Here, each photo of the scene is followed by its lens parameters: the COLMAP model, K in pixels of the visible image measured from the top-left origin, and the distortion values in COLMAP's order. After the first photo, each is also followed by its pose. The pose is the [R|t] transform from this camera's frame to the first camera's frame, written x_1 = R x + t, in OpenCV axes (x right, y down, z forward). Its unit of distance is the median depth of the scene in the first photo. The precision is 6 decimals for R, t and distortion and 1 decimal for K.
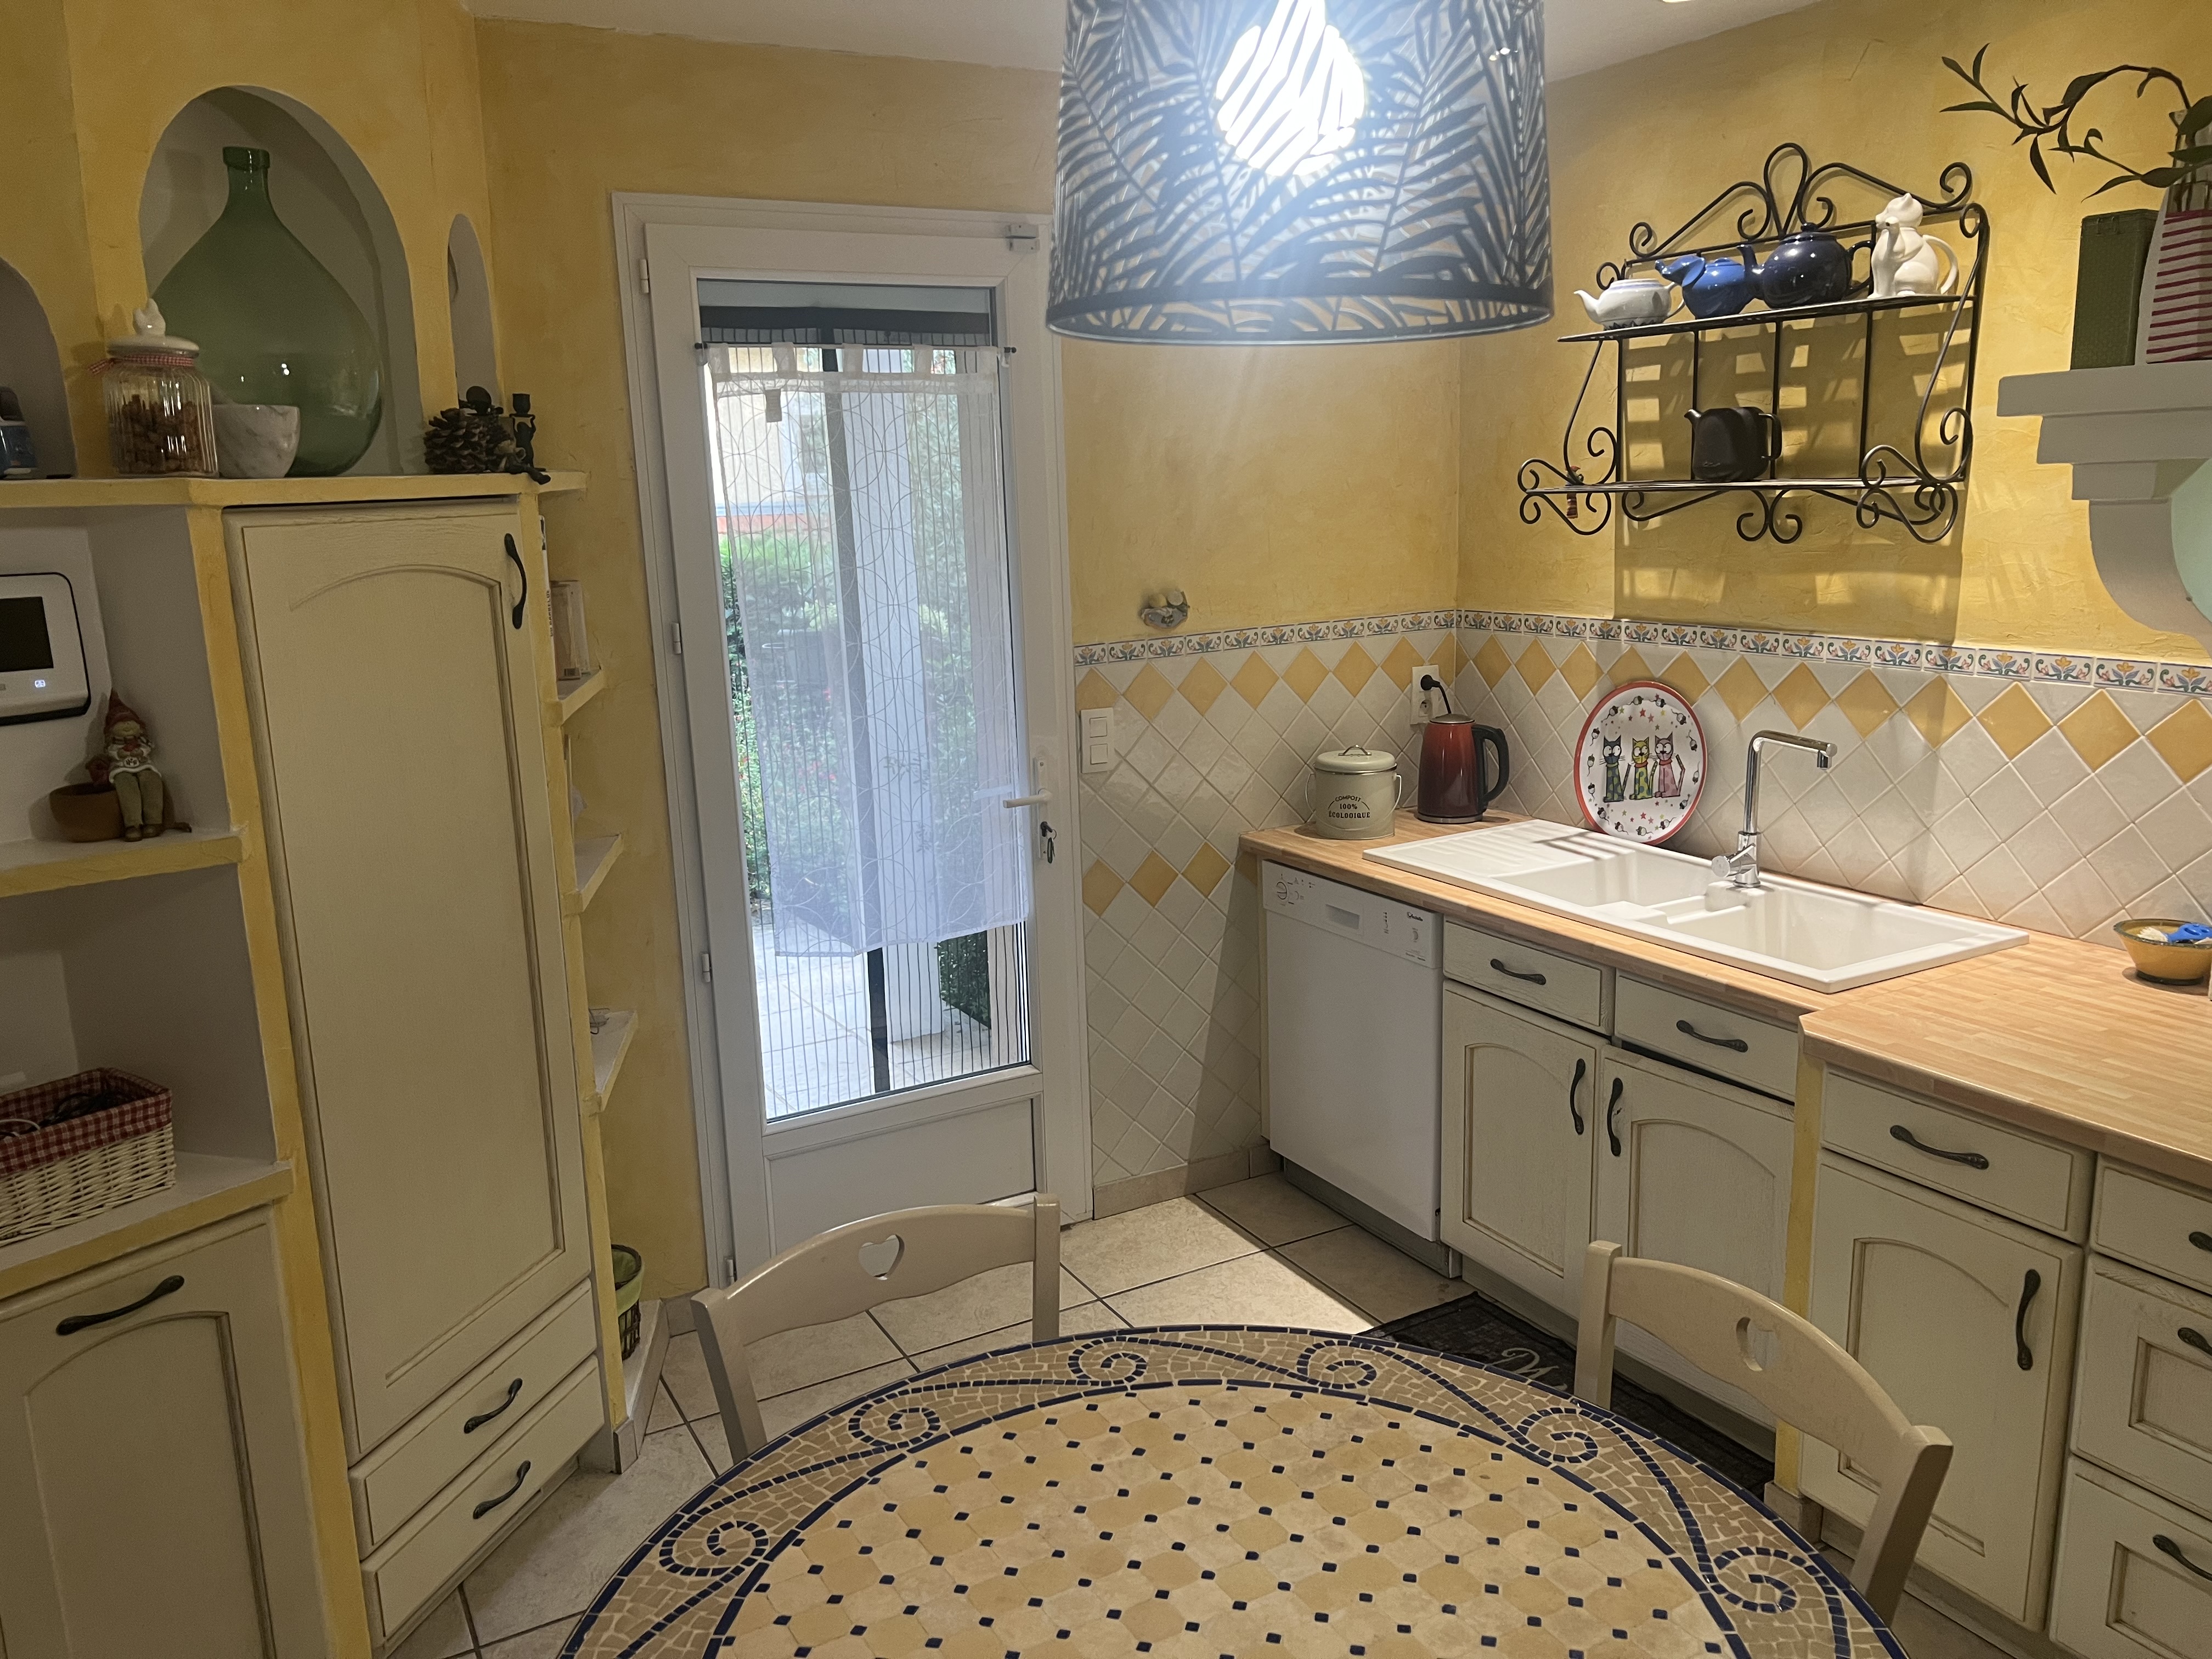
lens RADIAL K [[1647.5, 0, 1090.6], [0, 1647.5, 818.1], [0, 0, 1]] dist [0.115999, -0.227124]
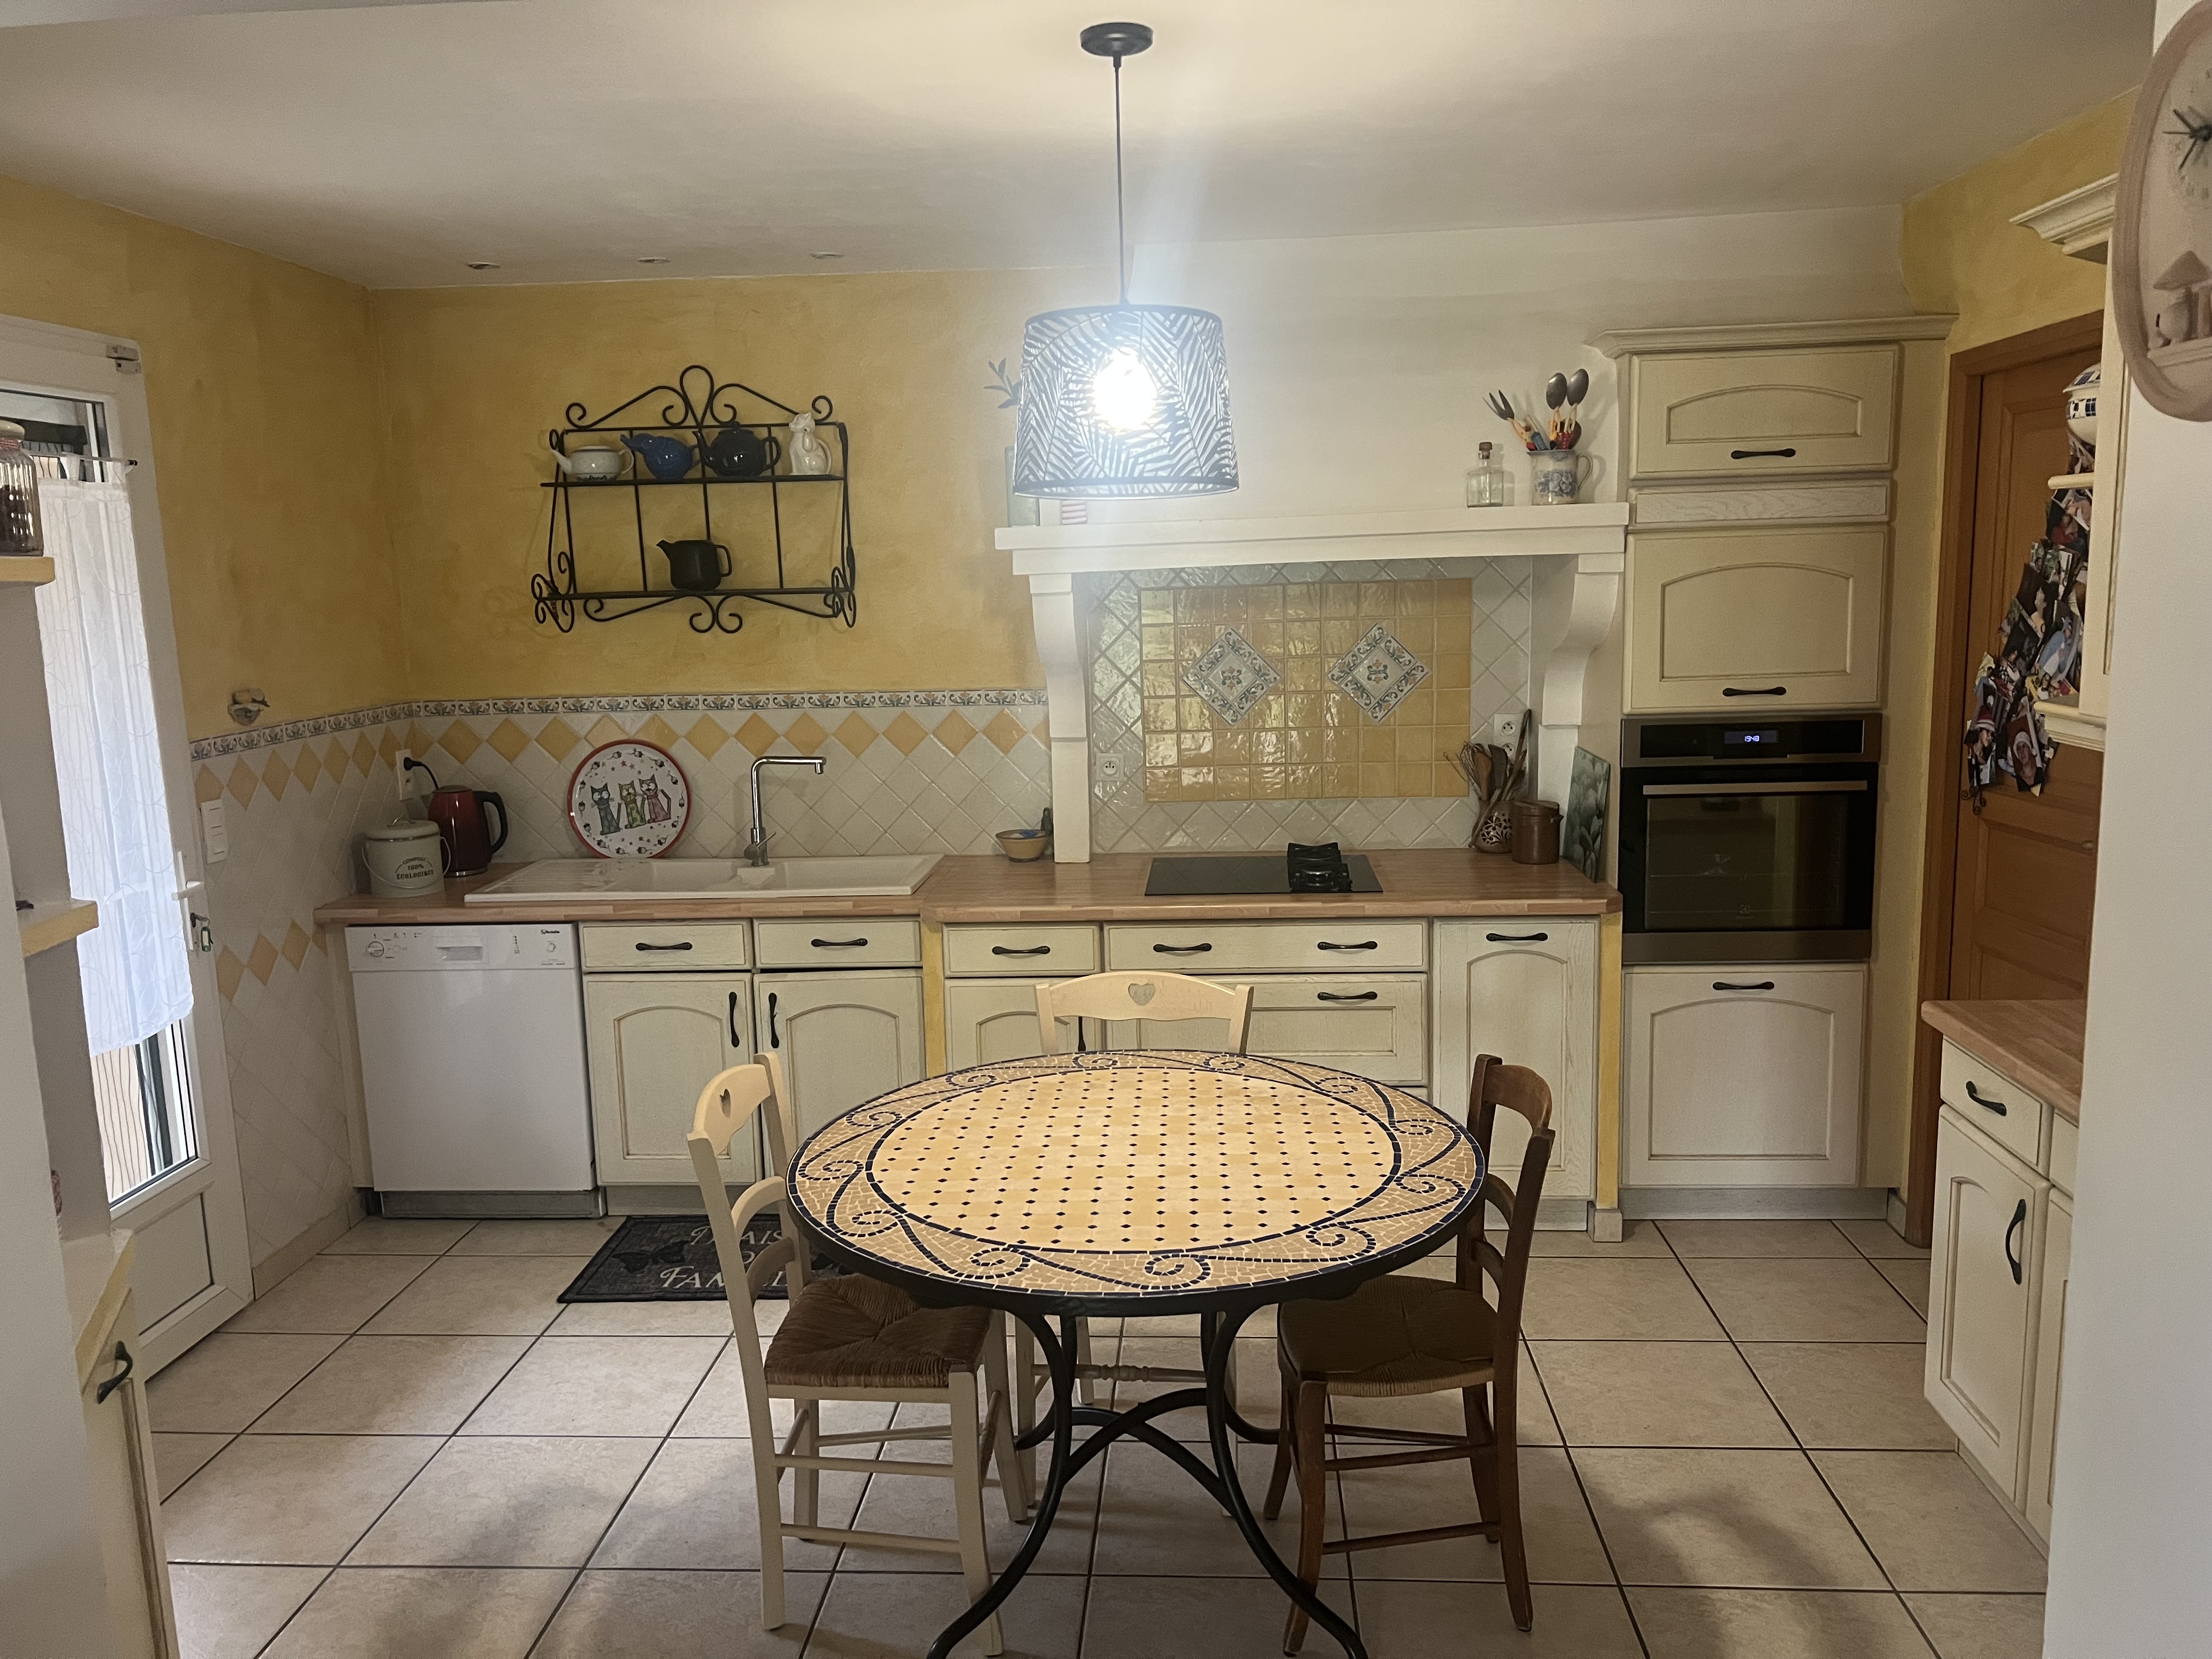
lens RADIAL K [[1647.5, 0, 1090.6], [0, 1647.5, 818.1], [0, 0, 1]] dist [0.115999, -0.227124]
pose [[0.547563, -0.107910, 0.829777, -0.584588], [0.179952, 0.983633, 0.009170, 0.035598], [-0.817185, 0.144299, 0.558020, -0.042857]]
